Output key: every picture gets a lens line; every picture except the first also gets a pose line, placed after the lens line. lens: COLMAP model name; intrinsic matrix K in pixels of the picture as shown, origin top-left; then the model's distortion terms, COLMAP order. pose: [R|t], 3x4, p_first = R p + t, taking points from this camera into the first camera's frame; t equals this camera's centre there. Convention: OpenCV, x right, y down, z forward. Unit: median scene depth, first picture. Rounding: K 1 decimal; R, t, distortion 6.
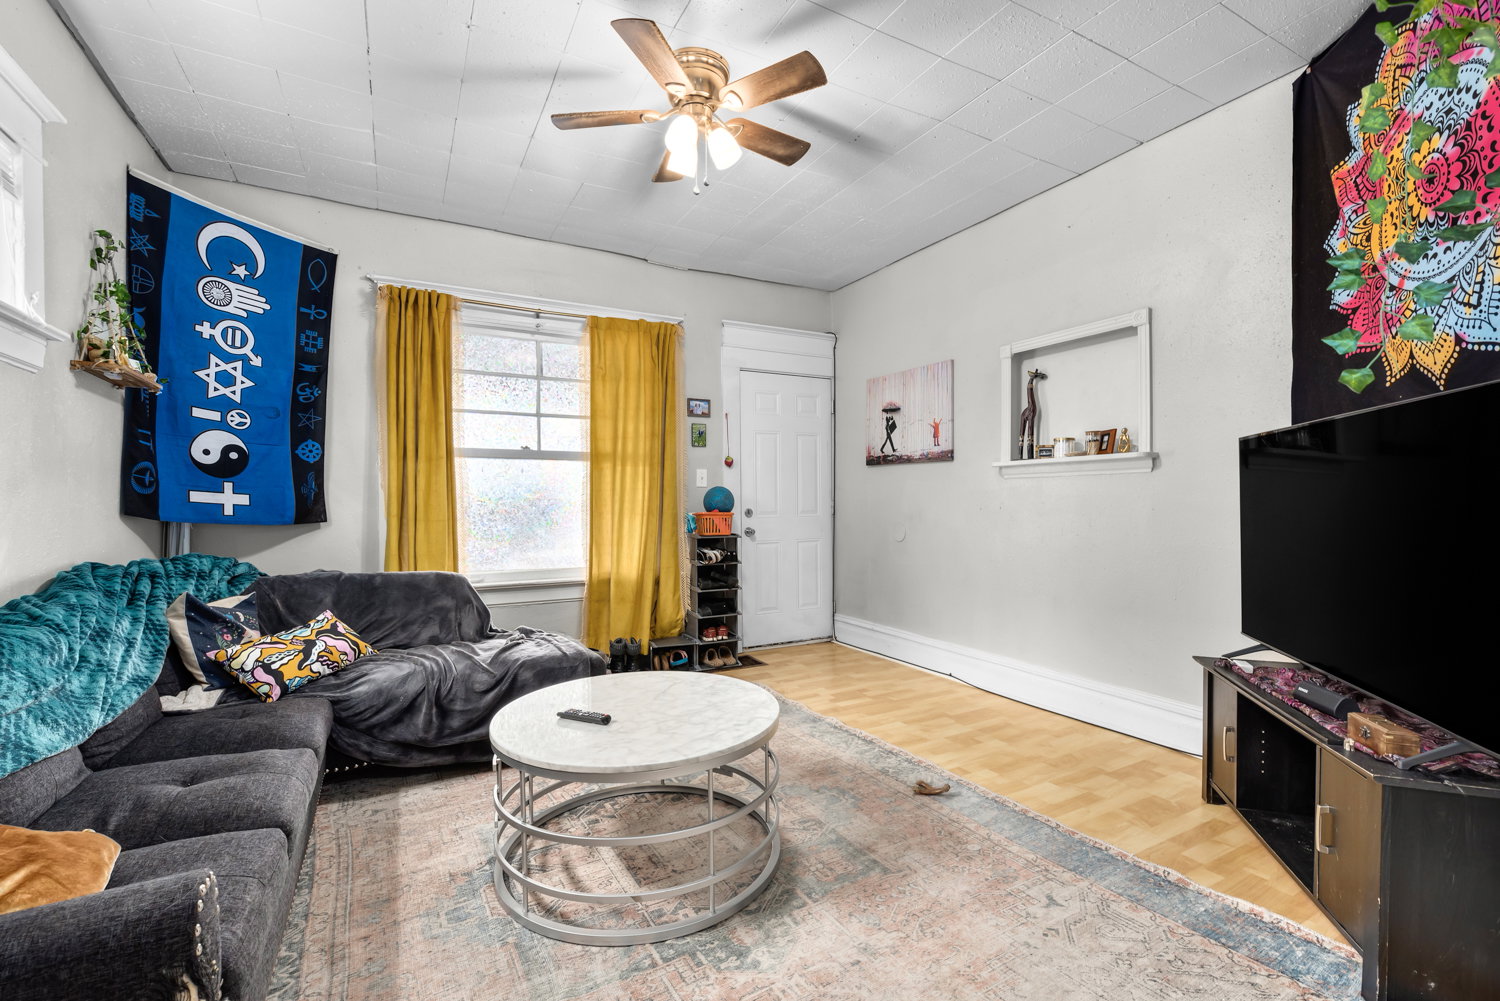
lens RADIAL K [[649.8, 0, 749.3], [0, 649.8, 500.0], [0, 0, 1]] dist [0.001493, 0.000362]
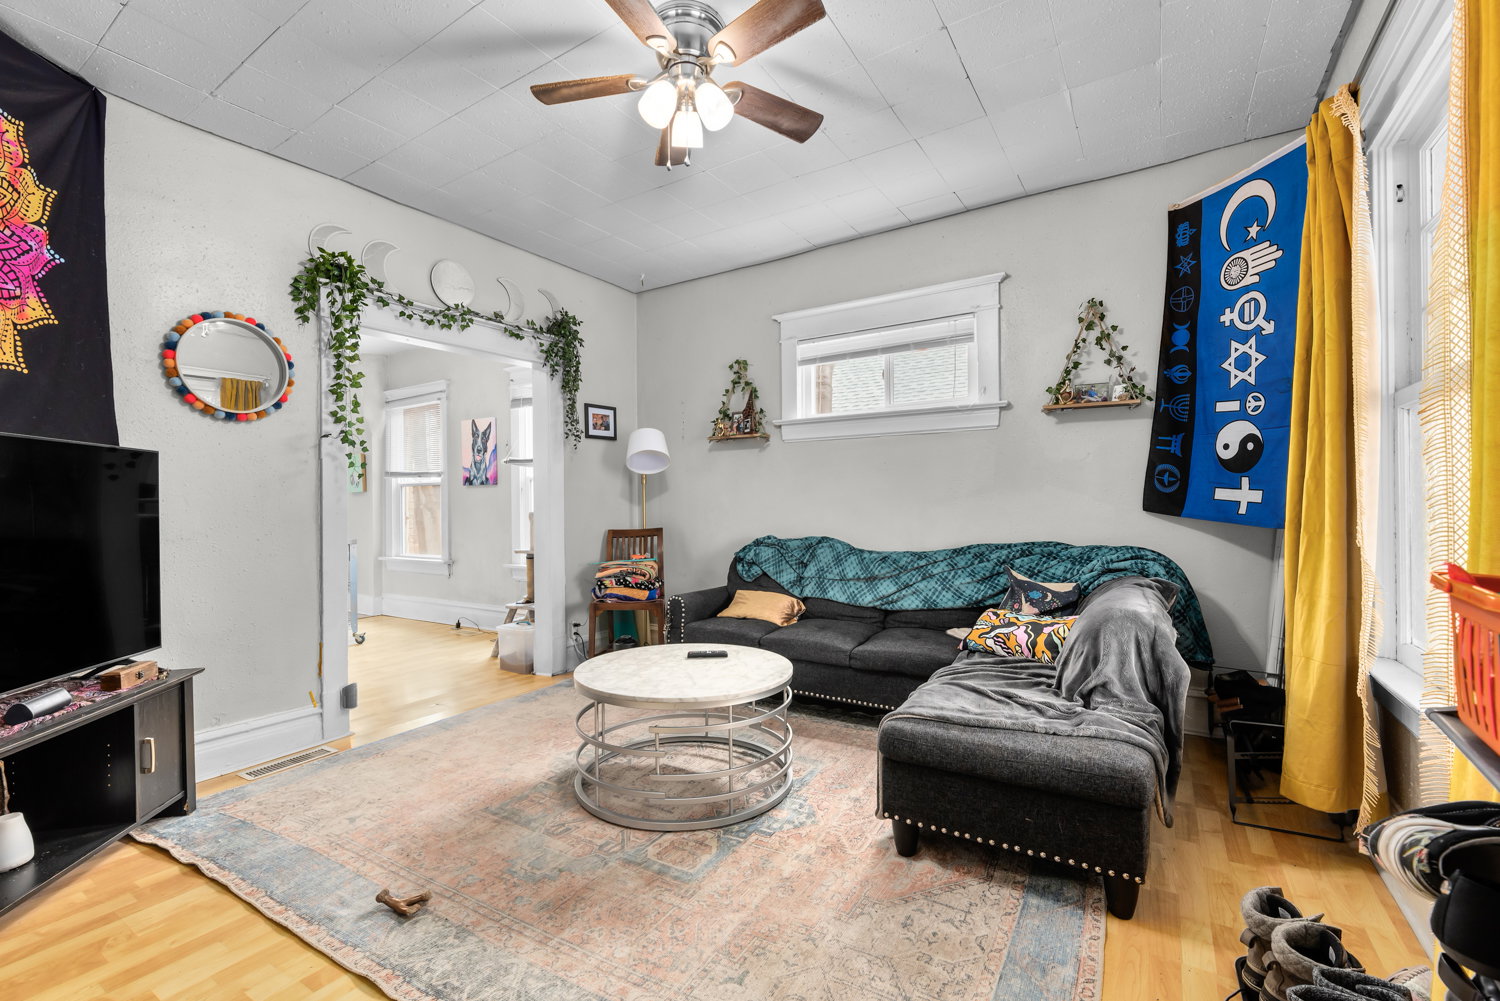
lens RADIAL K [[649.8, 0, 748.2], [0, 649.8, 502.6], [0, 0, 1]] dist [0.001493, 0.000362]
pose [[-0.874318, 0.012450, -0.485193, 0.234106], [0.014790, 0.999890, -0.000995, -0.001496], [0.485128, -0.008046, -0.874406, 1.484891]]
